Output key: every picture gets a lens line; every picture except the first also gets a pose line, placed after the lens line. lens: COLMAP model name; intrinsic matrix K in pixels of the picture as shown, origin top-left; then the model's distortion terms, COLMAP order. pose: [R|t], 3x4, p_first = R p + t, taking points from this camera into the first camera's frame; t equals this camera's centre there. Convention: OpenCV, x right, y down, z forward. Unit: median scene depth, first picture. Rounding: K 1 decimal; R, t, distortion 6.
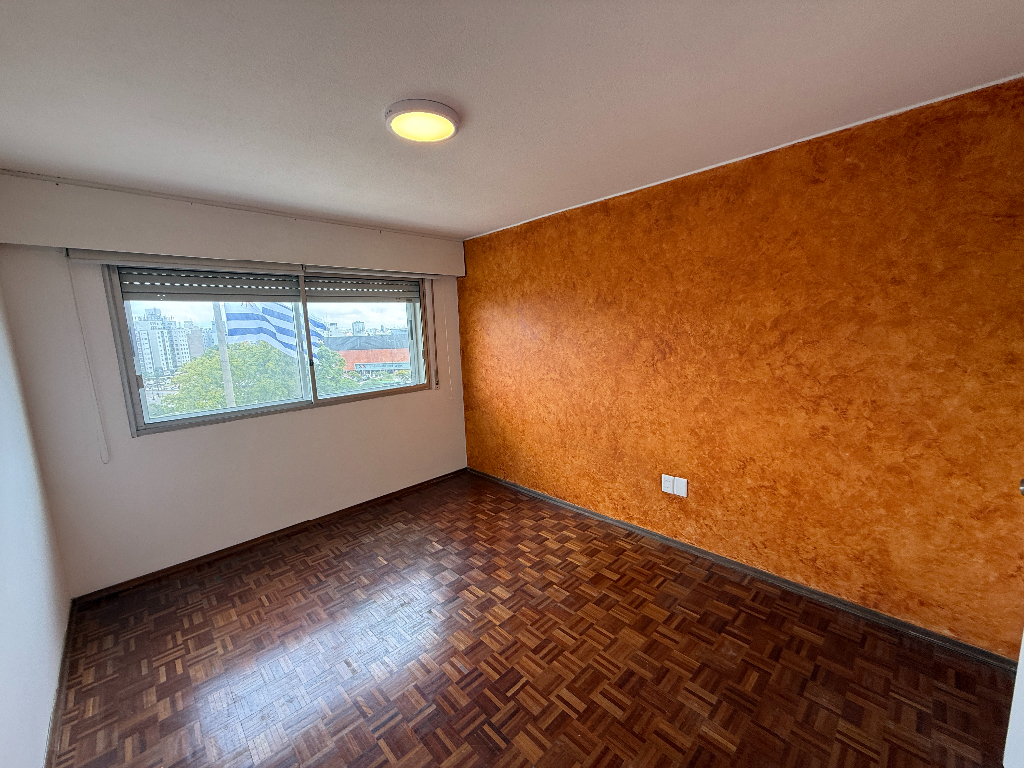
lens RADIAL K [[410.6, 0, 504.8], [0, 410.6, 385.2], [0, 0, 1]] dist [-0.000301, 0.001503]
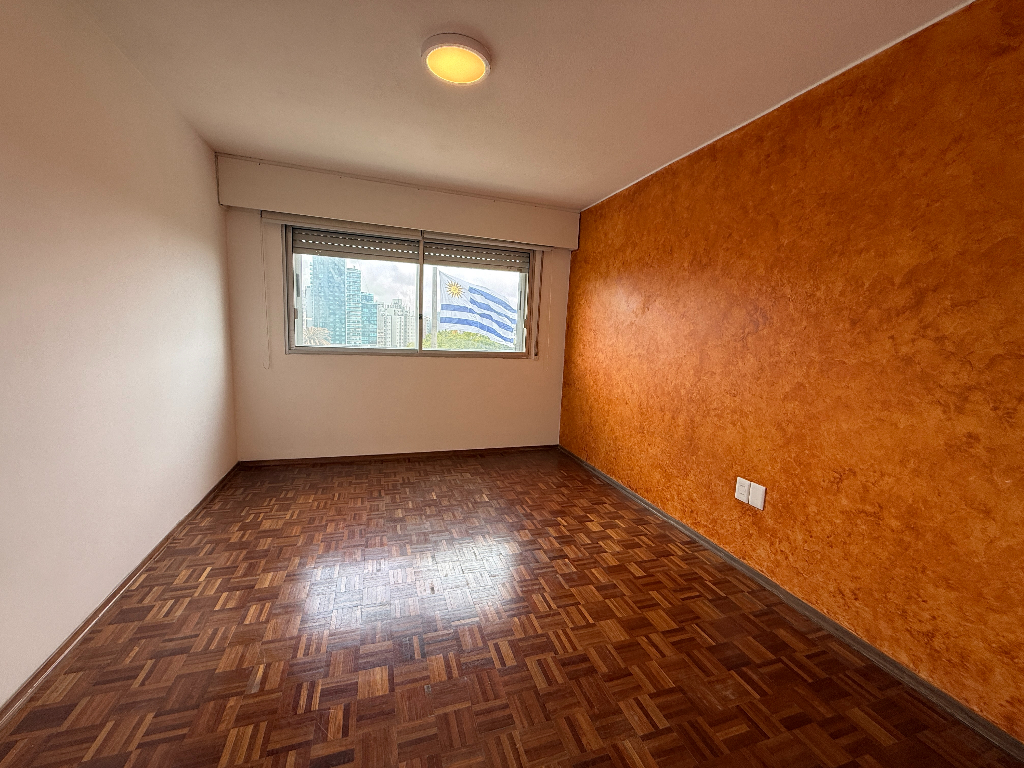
lens RADIAL K [[410.6, 0, 505.4], [0, 410.6, 384.7], [0, 0, 1]] dist [-0.000301, 0.001503]
pose [[0.898419, 0.137592, -0.417026, 0.320780], [-0.142270, 0.989626, 0.020013, 0.097903], [0.415454, 0.041350, 0.908674, 0.086159]]
